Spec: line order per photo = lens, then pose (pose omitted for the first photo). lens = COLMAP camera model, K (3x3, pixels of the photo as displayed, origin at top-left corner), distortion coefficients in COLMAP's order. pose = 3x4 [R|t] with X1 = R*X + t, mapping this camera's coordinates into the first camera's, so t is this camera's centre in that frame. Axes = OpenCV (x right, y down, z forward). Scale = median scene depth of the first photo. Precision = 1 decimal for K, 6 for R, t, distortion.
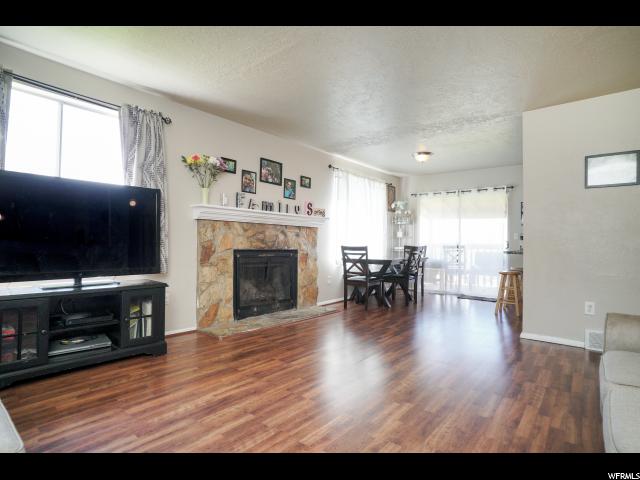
lens RADIAL K [[337.9, 0, 316.6], [0, 337.9, 240.3], [0, 0, 1]] dist [-0.084392, 0.048146]
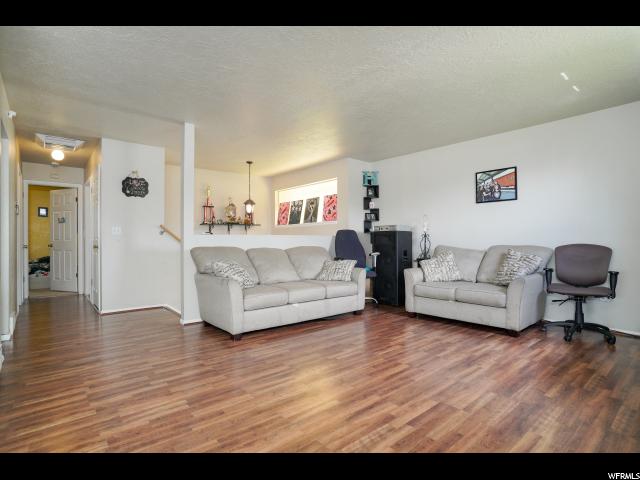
lens RADIAL K [[337.9, 0, 316.6], [0, 337.9, 240.3], [0, 0, 1]] dist [-0.084392, 0.048146]
pose [[-0.984026, -0.010603, 0.177709, 0.040120], [-0.012511, 0.999875, -0.009623, 0.006781], [-0.177585, -0.011693, -0.984036, 1.144540]]
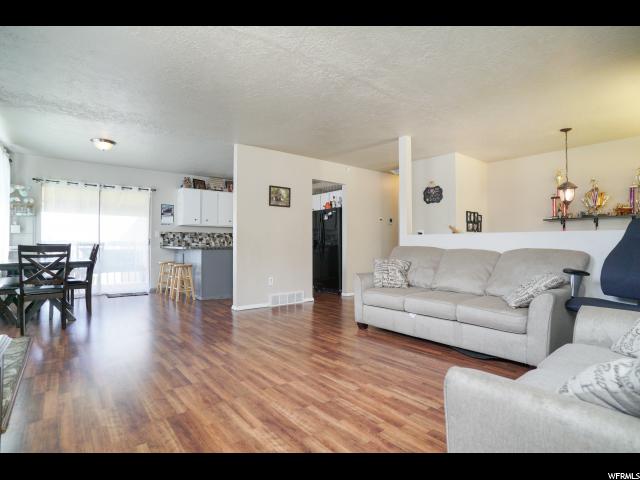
lens RADIAL K [[334.2, 0, 309.6], [0, 334.2, 239.3], [0, 0, 1]] dist [-0.067354, 0.047611]
pose [[0.222346, -0.002031, 0.974966, -0.531677], [-0.006521, 0.999972, 0.003571, -0.002911], [-0.974946, -0.007152, 0.222326, 0.336178]]
